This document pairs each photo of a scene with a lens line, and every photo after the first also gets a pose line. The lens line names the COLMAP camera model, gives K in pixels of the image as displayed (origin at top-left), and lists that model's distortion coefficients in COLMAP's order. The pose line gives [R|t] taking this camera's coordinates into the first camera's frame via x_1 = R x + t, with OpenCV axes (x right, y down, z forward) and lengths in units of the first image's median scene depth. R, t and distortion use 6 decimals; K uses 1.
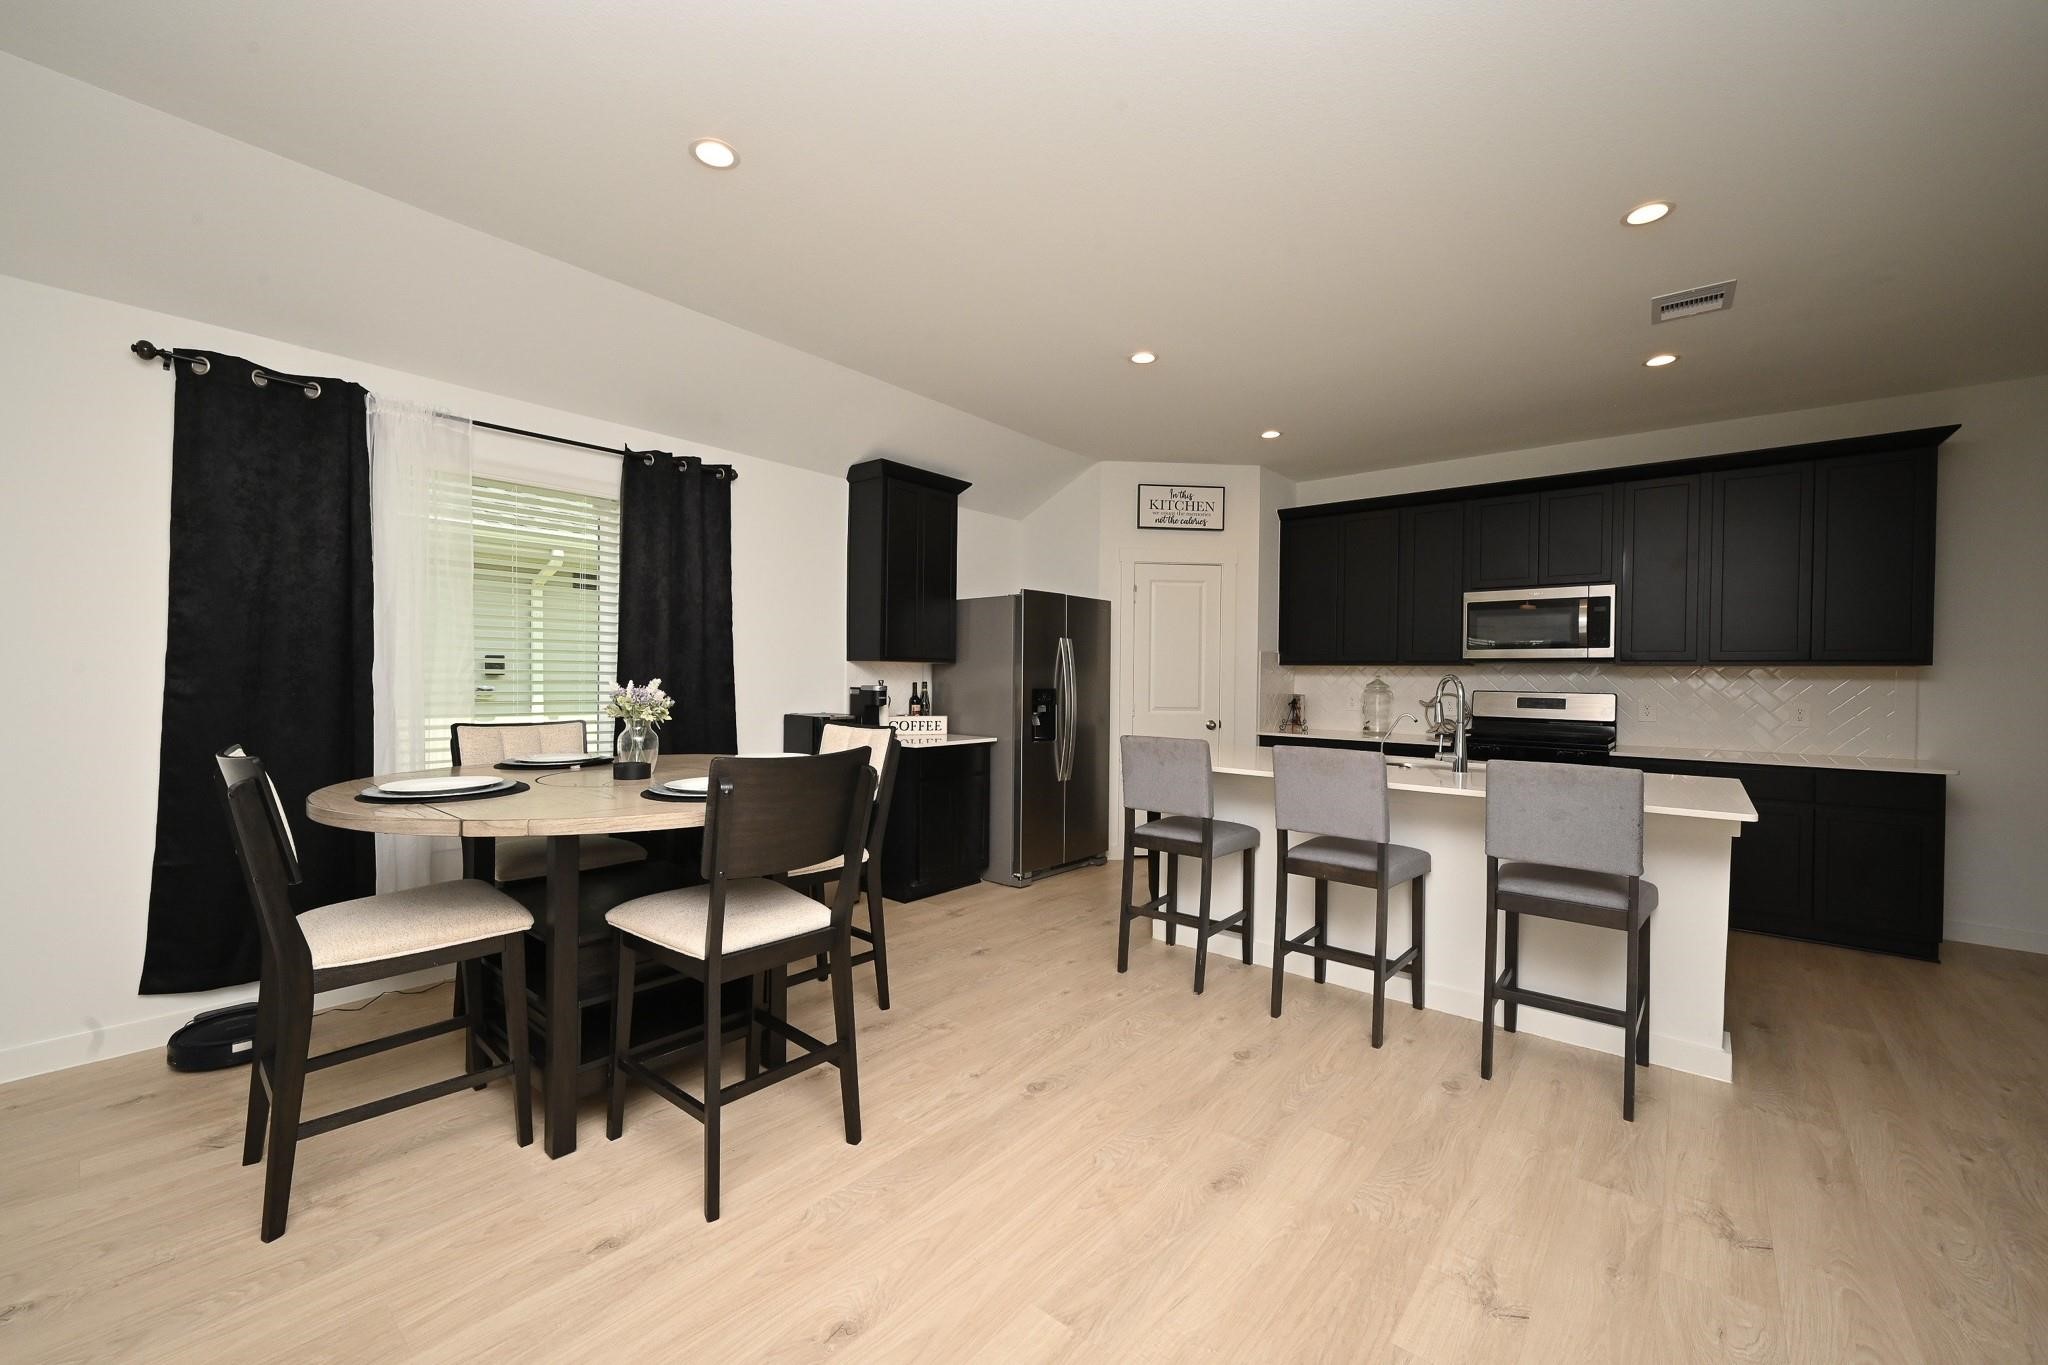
lens RADIAL K [[805.9, 0, 1012.7], [0, 805.9, 682.9], [0, 0, 1]] dist [0.001536, -0.000456]
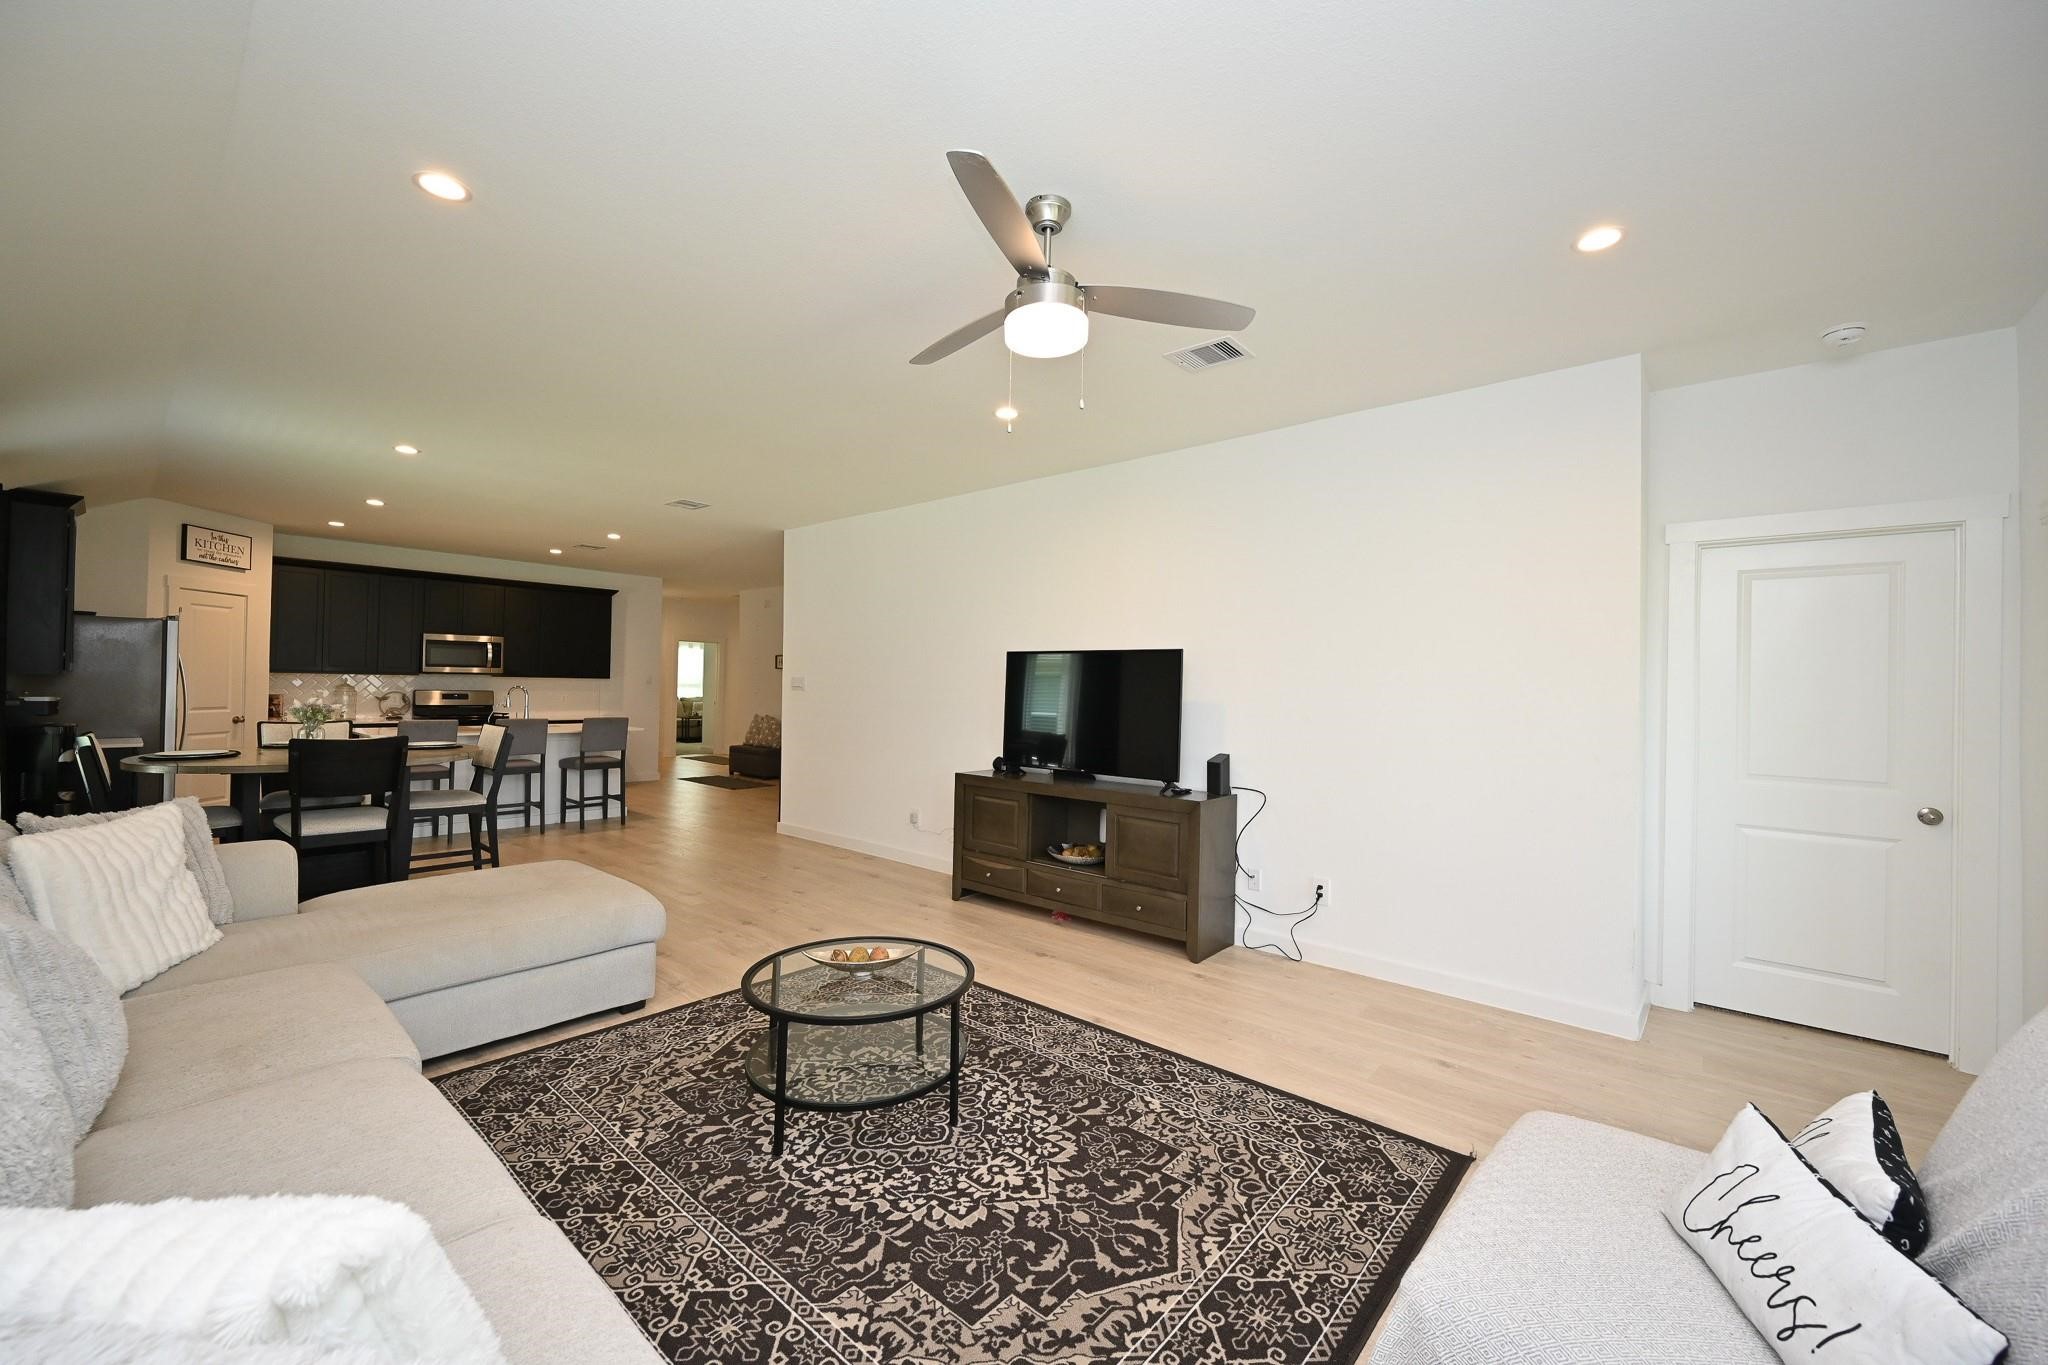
lens RADIAL K [[805.9, 0, 1023.4], [0, 805.9, 681.6], [0, 0, 1]] dist [0.001536, -0.000456]
pose [[0.015453, -0.006874, 0.999857, -1.376579], [-0.013347, 0.999886, 0.007081, -0.046419], [-0.999792, -0.013455, 0.015360, -0.368554]]
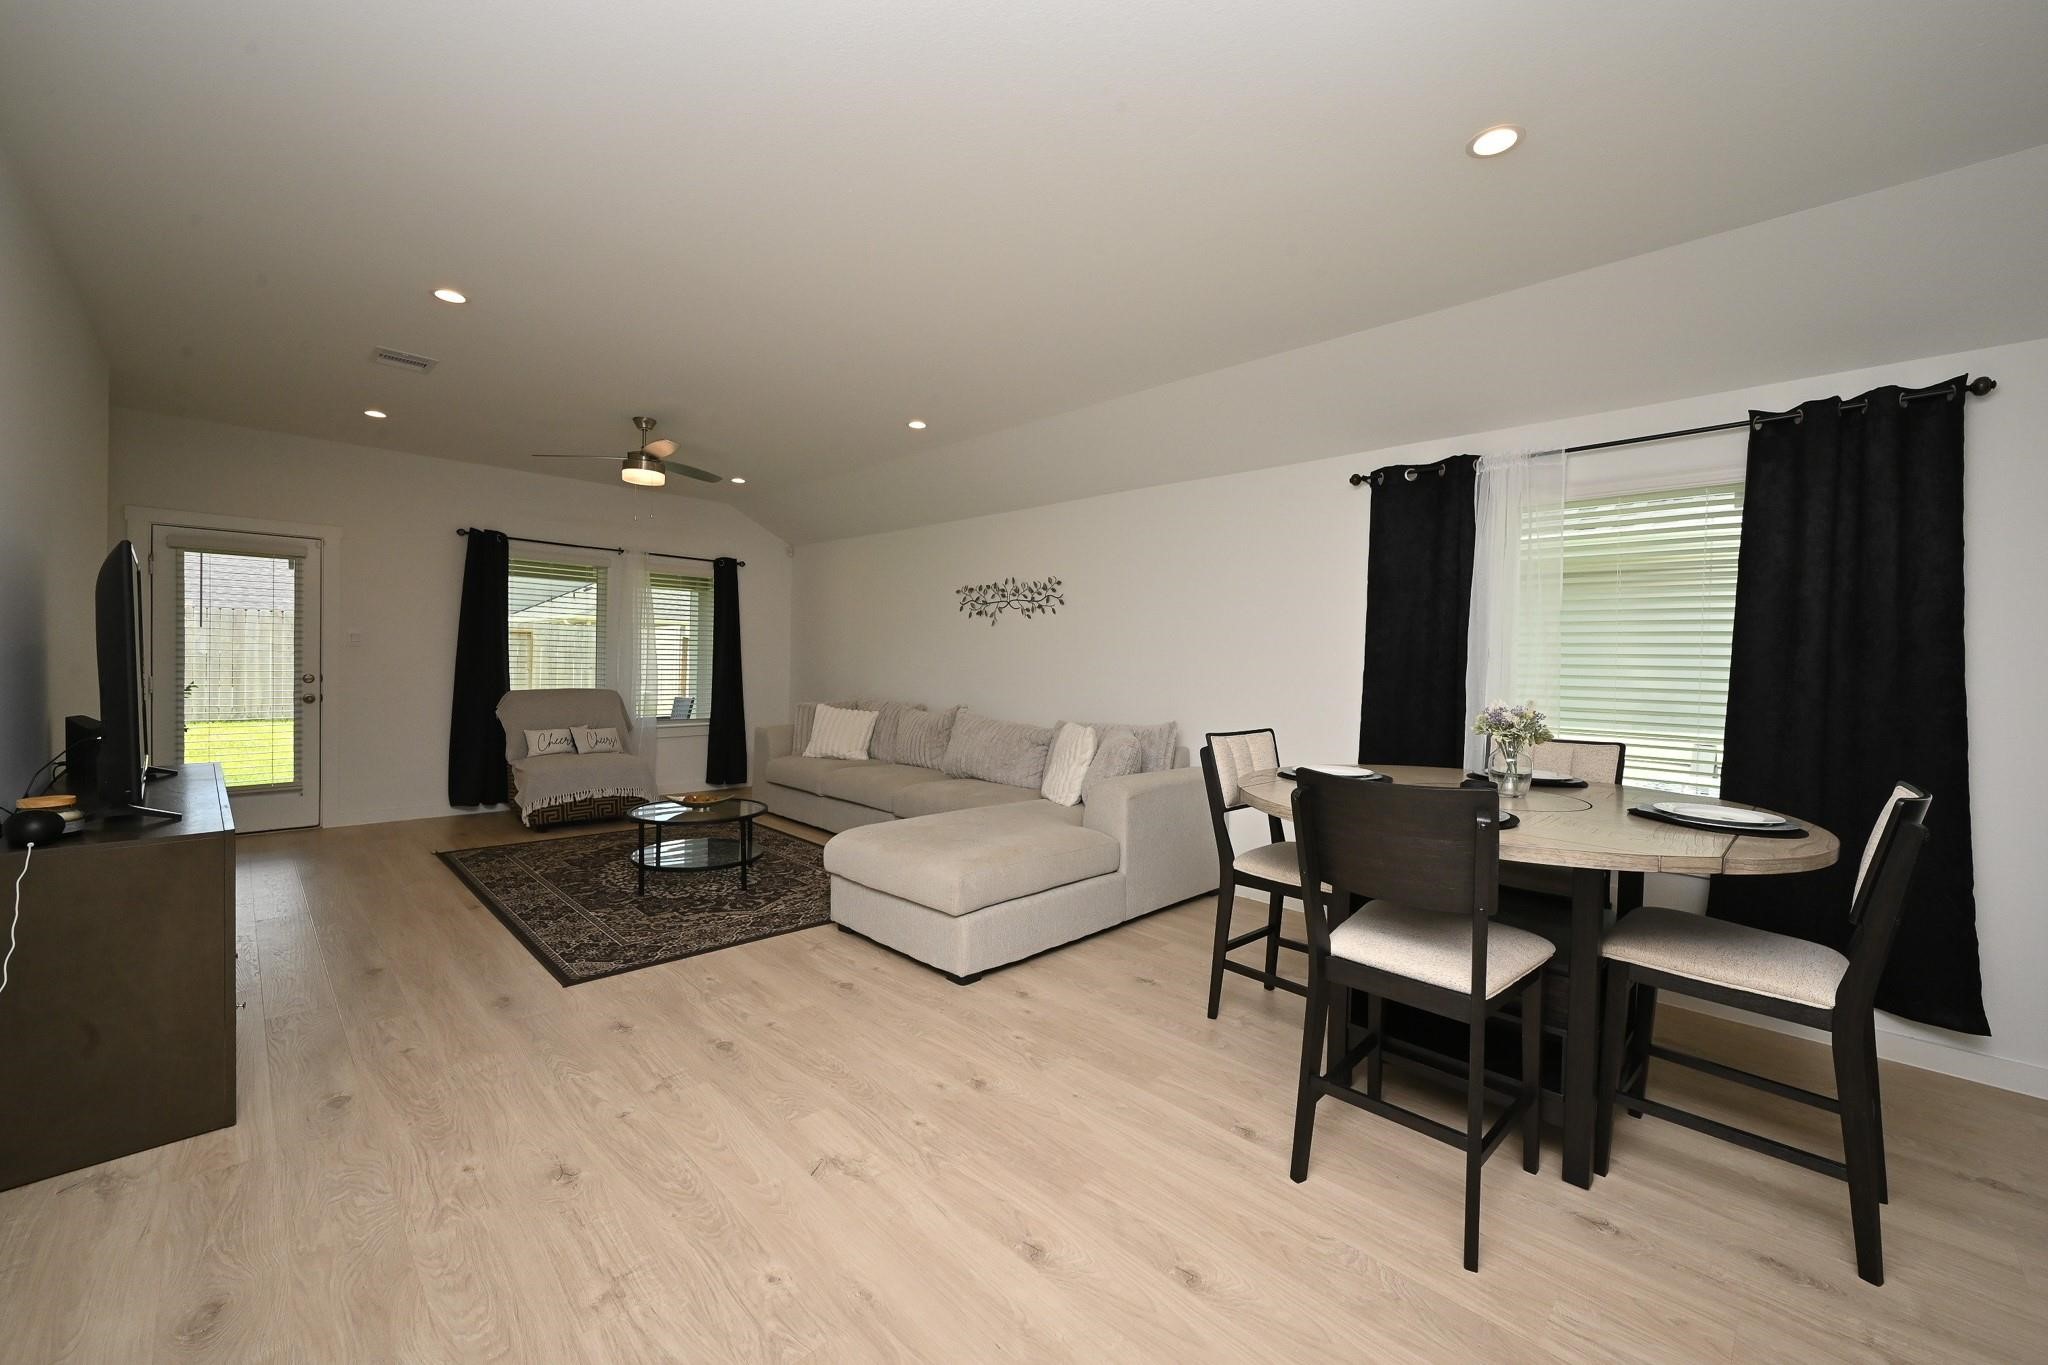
lens RADIAL K [[805.9, 0, 1030.8], [0, 805.9, 674.2], [0, 0, 1]] dist [0.001536, -0.000456]
pose [[-0.081796, 0.004487, -0.996639, 0.341464], [-0.027972, 0.999586, 0.006796, -0.014998], [0.996256, 0.028434, -0.081636, 0.312157]]
